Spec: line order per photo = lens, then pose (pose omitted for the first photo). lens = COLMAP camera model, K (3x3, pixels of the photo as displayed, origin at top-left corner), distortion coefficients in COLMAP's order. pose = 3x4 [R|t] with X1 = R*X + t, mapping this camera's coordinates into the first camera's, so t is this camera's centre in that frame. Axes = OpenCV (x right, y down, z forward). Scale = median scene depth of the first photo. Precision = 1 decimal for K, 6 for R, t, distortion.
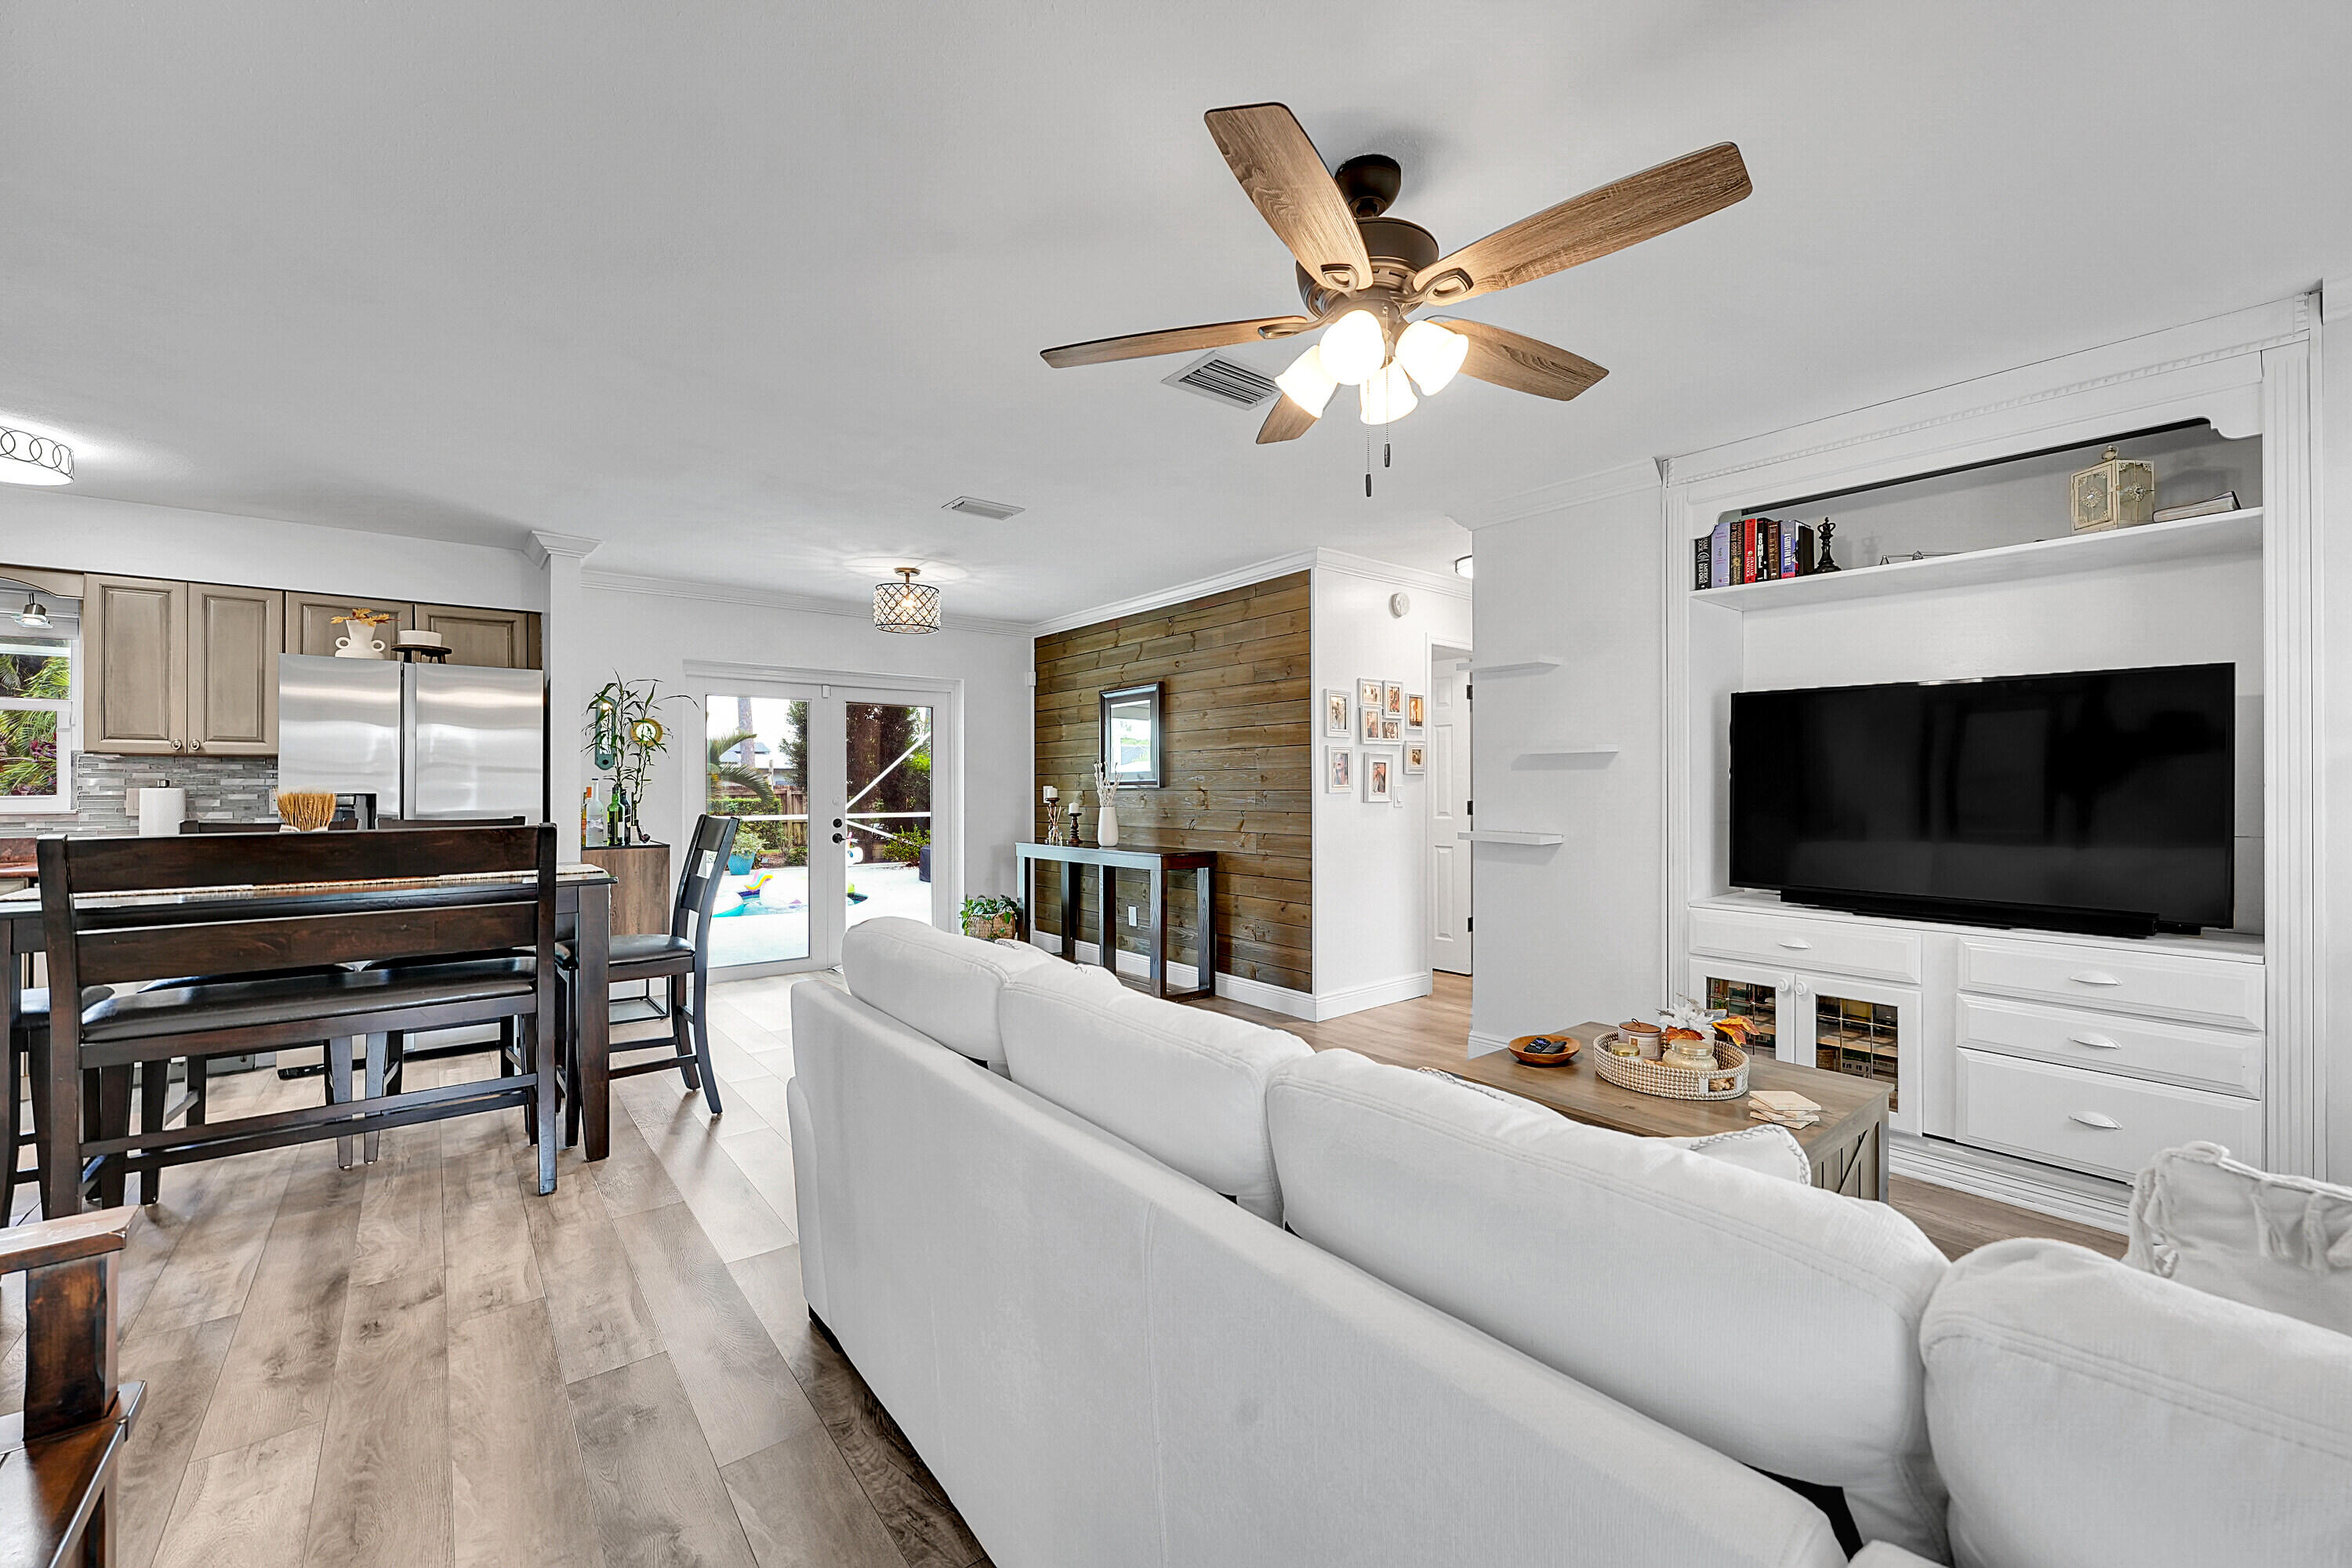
lens RADIAL K [[923.3, 0, 1176.0], [0, 923.3, 784.0], [0, 0, 1]] dist [-0.001312, 0.000124]
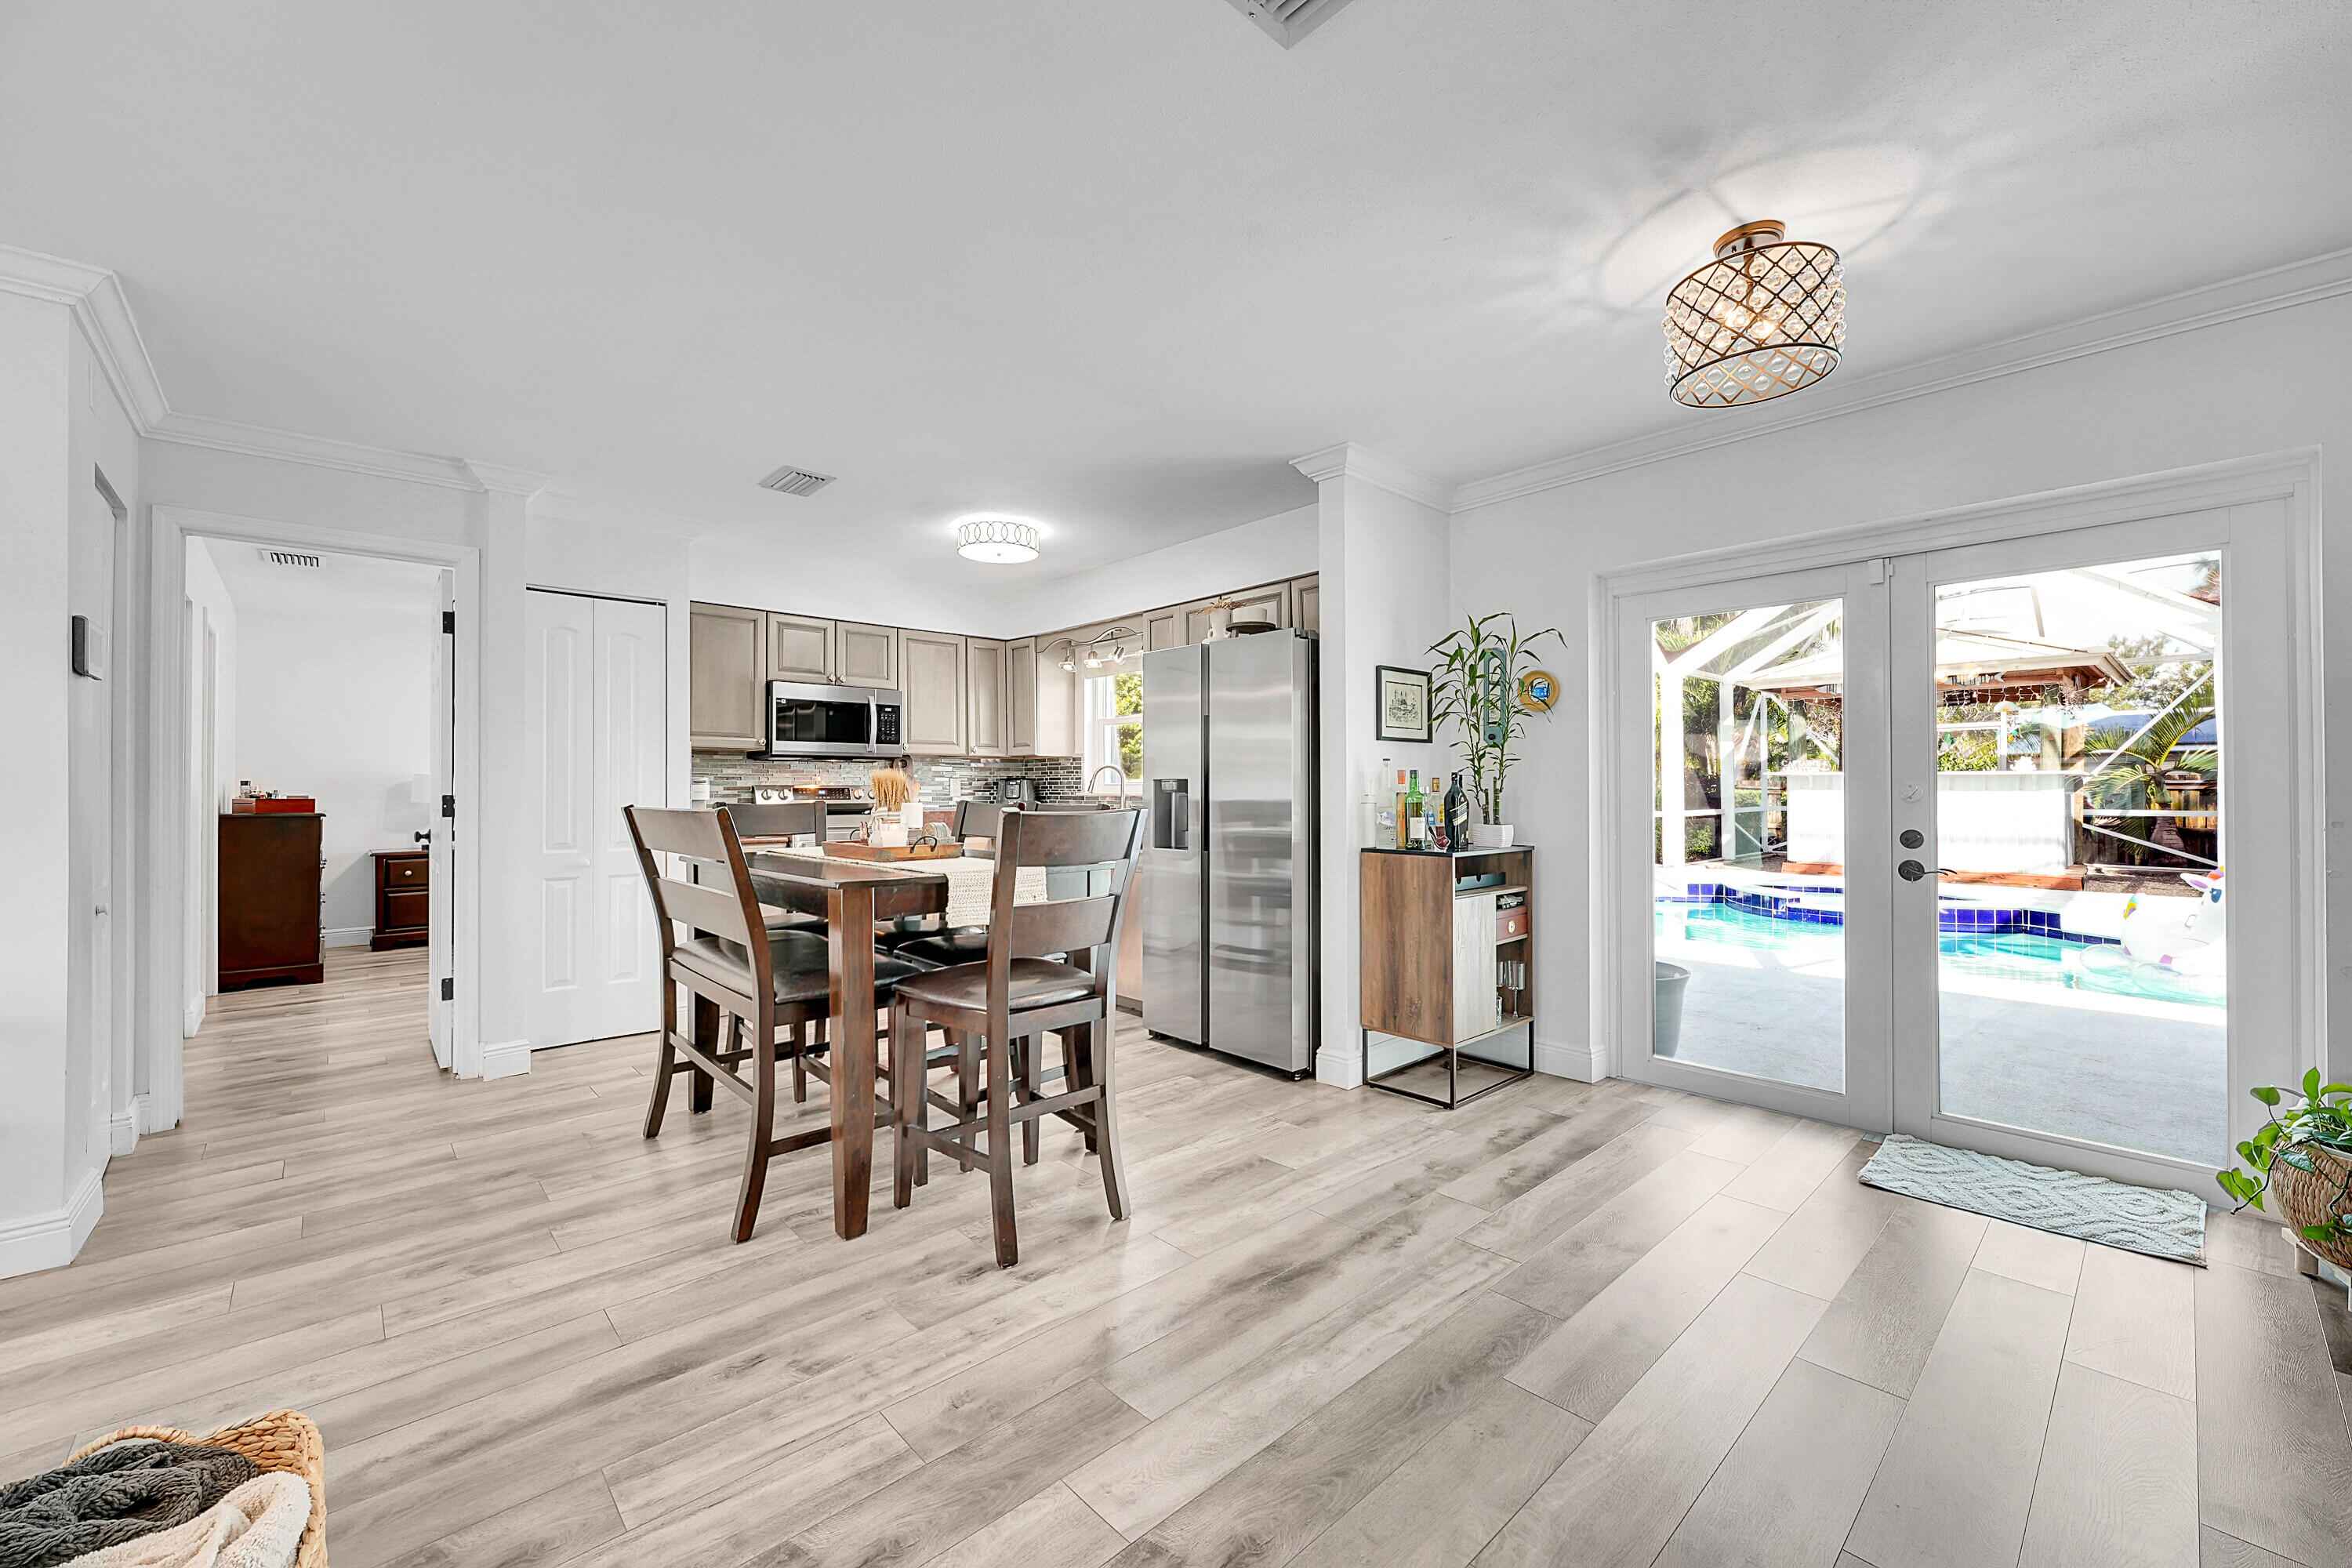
lens RADIAL K [[923.3, 0, 1176.0], [0, 923.3, 784.0], [0, 0, 1]] dist [-0.001312, 0.000124]
pose [[0.071042, -0.002274, -0.997471, 0.090991], [0.006839, 0.999975, -0.001793, 0.012166], [0.997450, -0.006694, 0.071055, 0.623116]]
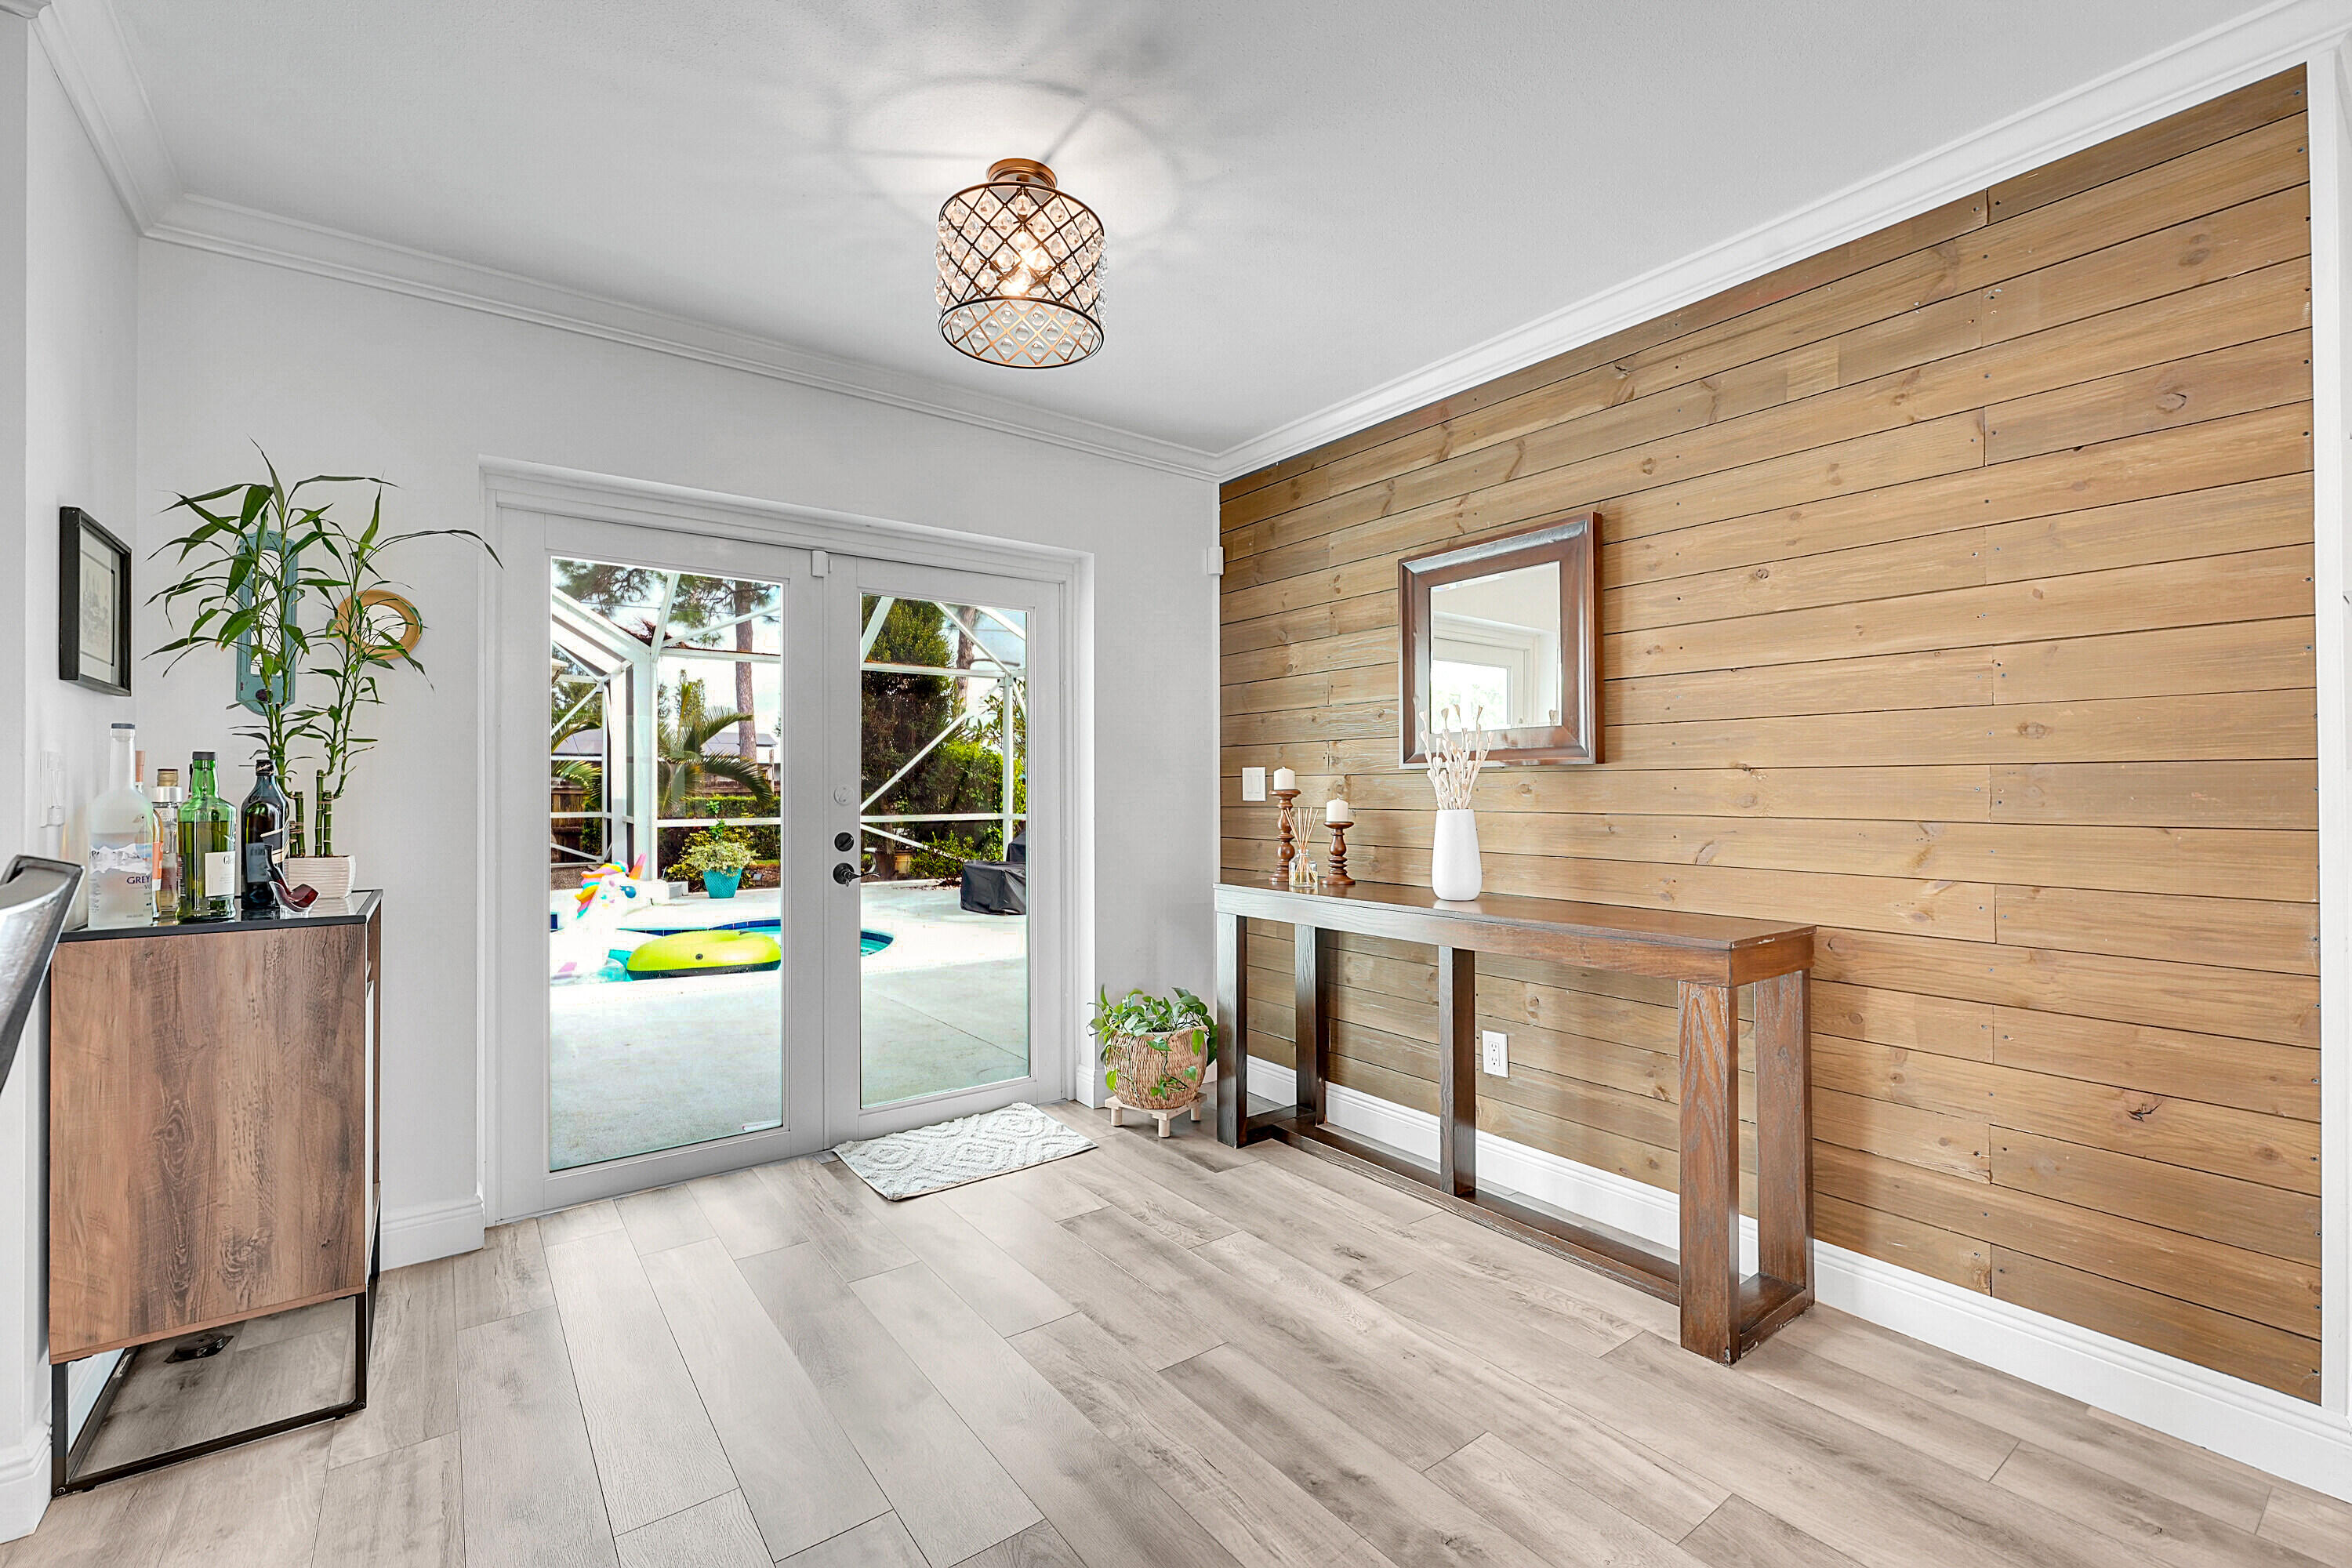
lens RADIAL K [[998.0, 0, 1181.0], [0, 998.0, 779.9], [0, 0, 1]] dist [-0.003253, 0.000001]
pose [[0.999464, 0.000073, -0.032736, -0.187431], [-0.000166, 0.999996, -0.002816, 0.012292], [0.032735, 0.002820, 0.999460, 0.524074]]
